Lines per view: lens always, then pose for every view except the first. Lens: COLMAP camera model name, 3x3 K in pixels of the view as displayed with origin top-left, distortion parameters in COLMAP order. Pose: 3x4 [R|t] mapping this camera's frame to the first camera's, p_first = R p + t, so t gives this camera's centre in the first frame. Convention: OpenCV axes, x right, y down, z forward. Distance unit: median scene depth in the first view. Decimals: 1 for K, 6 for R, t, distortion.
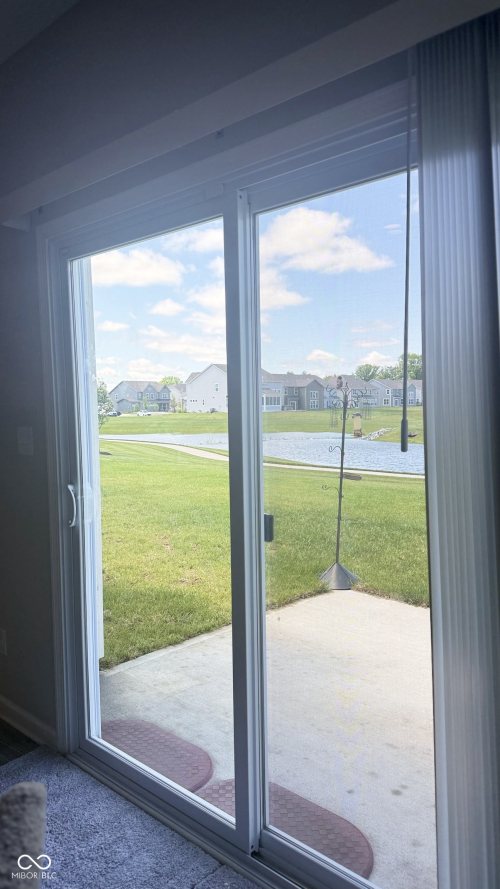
lens RADIAL K [[630.1, 0, 250.0], [0, 630.1, 444.9], [0, 0, 1]] dist [0.038162, -0.063846]
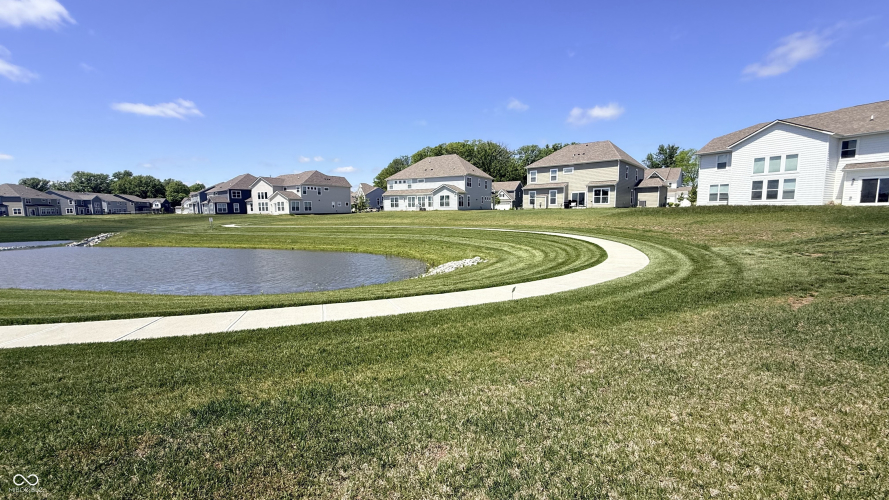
lens RADIAL K [[359.2, 0, 447.1], [0, 359.2, 248.5], [0, 0, 1]] dist [0.005801, -0.001359]
pose [[0.506821, -0.080412, 0.858293, -0.002801], [0.055737, 0.996613, 0.060458, -0.003229], [-0.860248, 0.017197, 0.509586, 0.114992]]
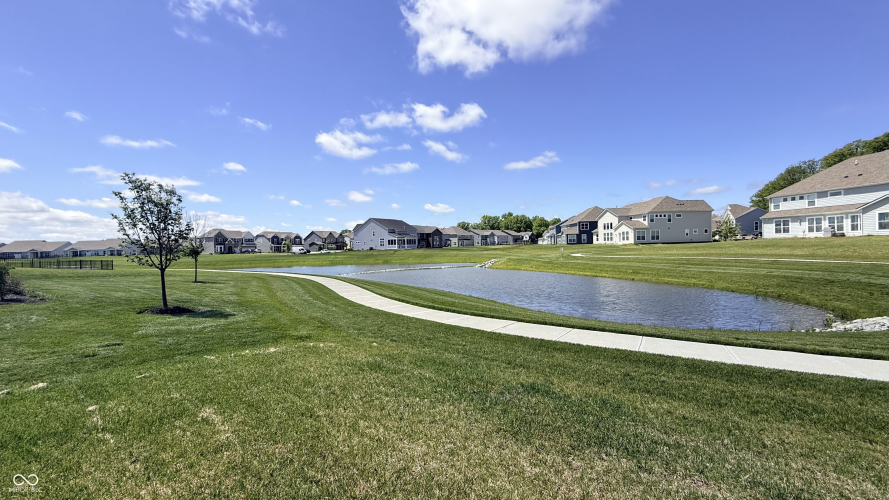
lens RADIAL K [[359.2, 0, 438.1], [0, 359.2, 251.2], [0, 0, 1]] dist [0.005801, -0.001359]
pose [[0.992417, -0.010441, 0.122476, -0.004373], [0.016546, 0.998665, -0.048938, -0.003378], [-0.121801, 0.050593, 0.991264, 0.104935]]
